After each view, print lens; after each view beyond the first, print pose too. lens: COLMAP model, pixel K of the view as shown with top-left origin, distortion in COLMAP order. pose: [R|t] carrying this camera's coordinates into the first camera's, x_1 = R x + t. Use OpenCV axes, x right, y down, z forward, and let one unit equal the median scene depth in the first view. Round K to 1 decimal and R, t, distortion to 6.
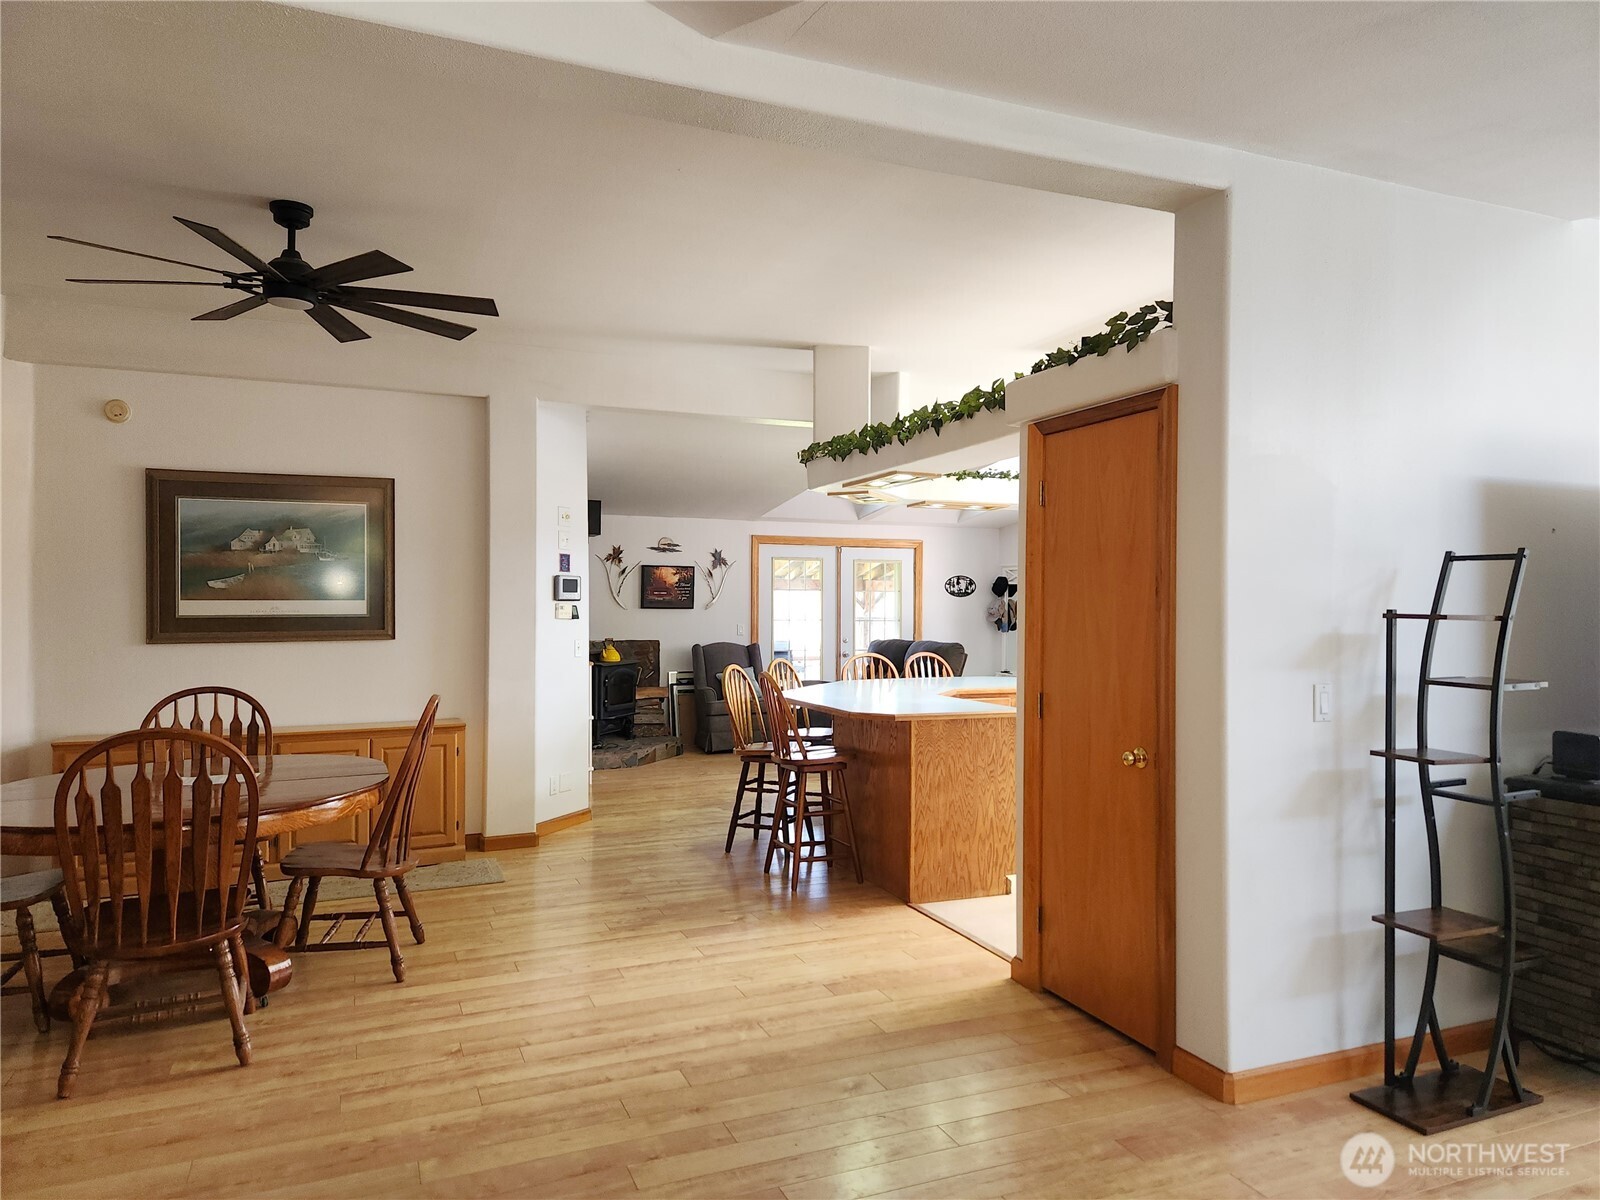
lens RADIAL K [[1094.0, 0, 838.9], [0, 1094.0, 605.0], [0, 0, 1]] dist [0.075189, -0.053470]
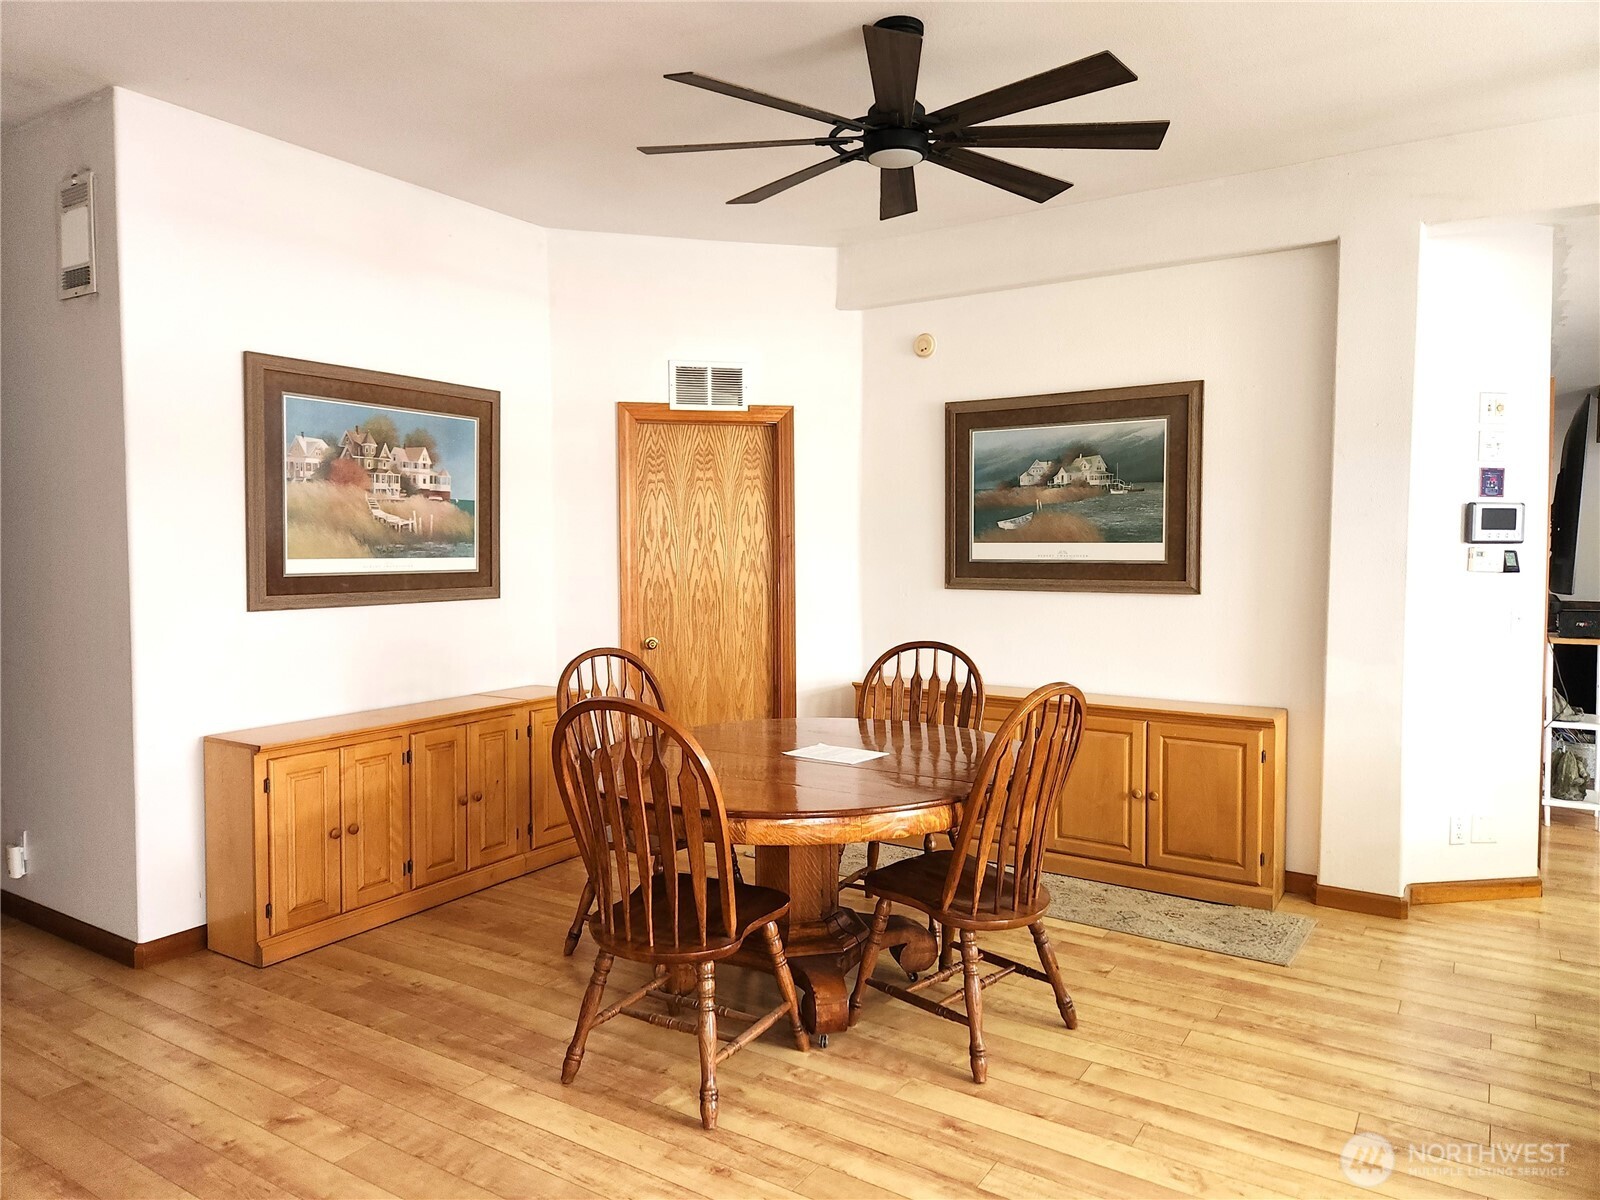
lens RADIAL K [[1094.0, 0, 764.9], [0, 1094.0, 590.5], [0, 0, 1]] dist [0.075189, -0.053470]
pose [[0.532263, 0.038853, -0.845687, 0.046865], [-0.003225, 0.999032, 0.043868, -0.002230], [0.846573, -0.020622, 0.531874, 0.199650]]
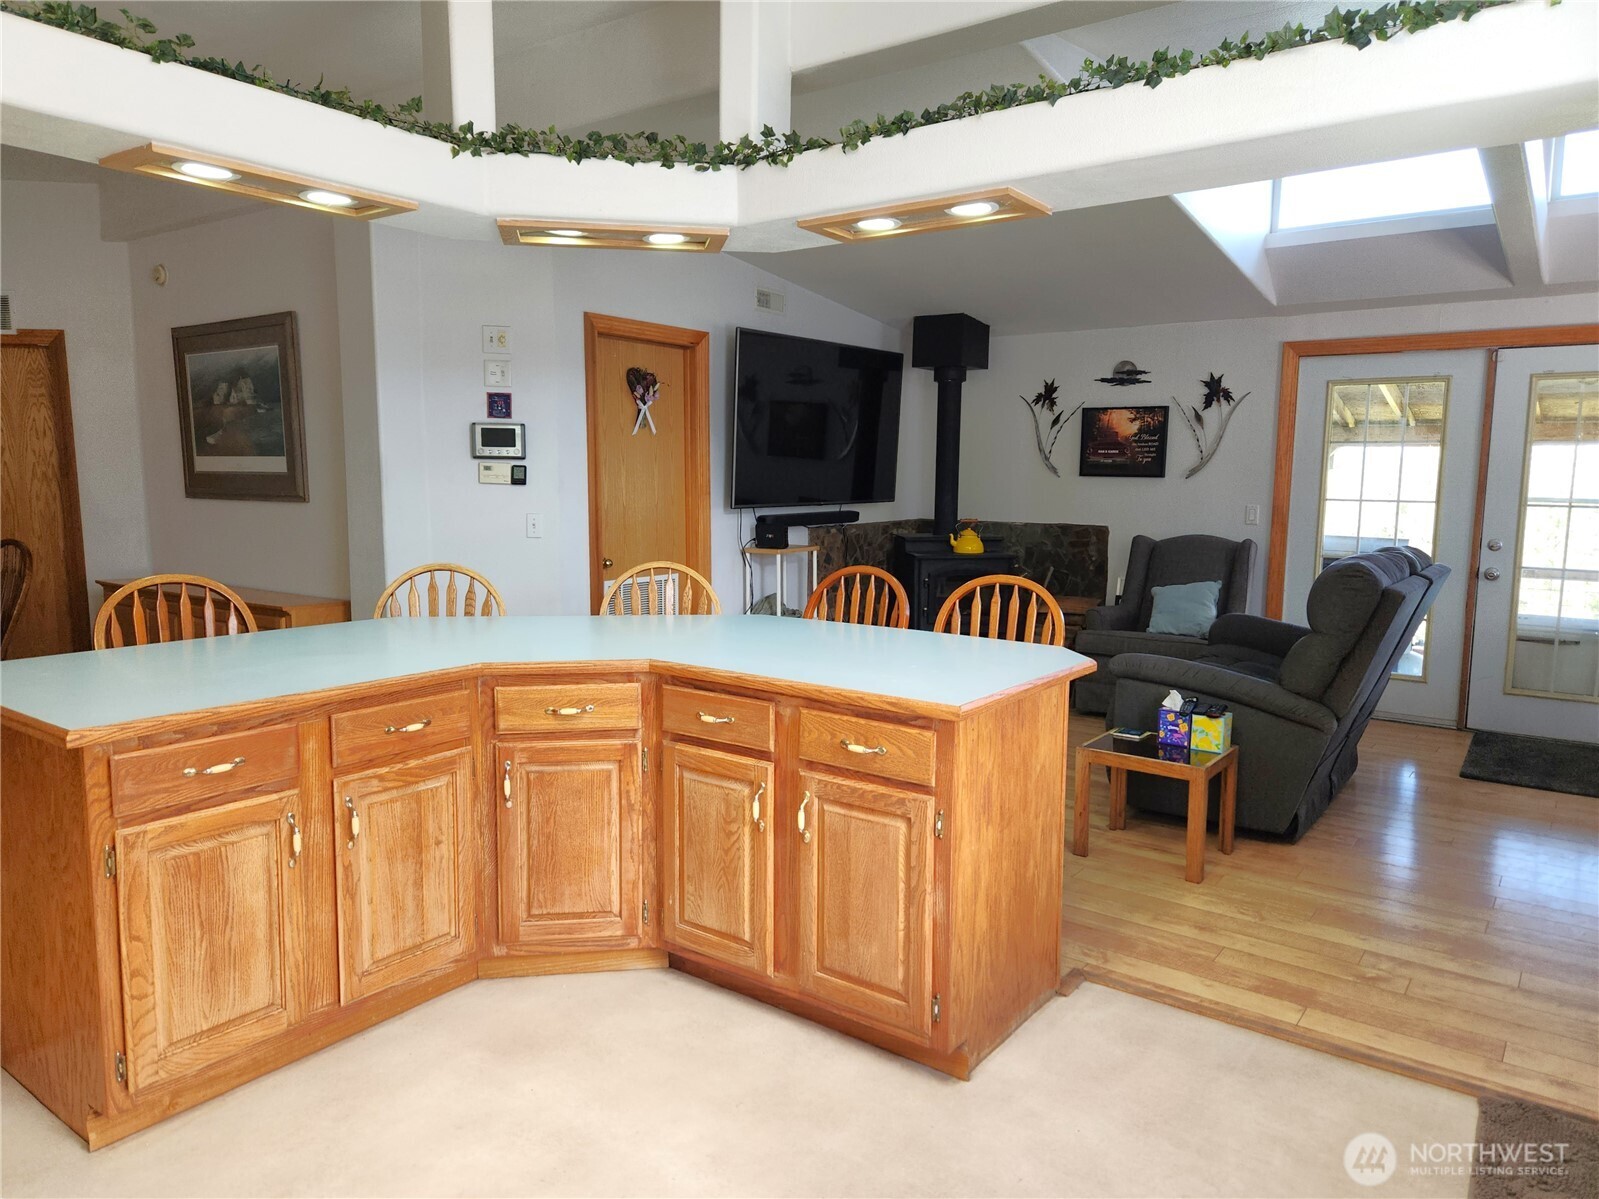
lens RADIAL K [[1093.3, 0, 797.4], [0, 1093.3, 601.5], [0, 0, 1]] dist [0.075189, -0.053470]
pose [[0.483051, 0.108273, -0.868872, 0.312923], [-0.008479, 0.992857, 0.119010, 0.000981], [0.875551, -0.050121, 0.480518, 0.531014]]
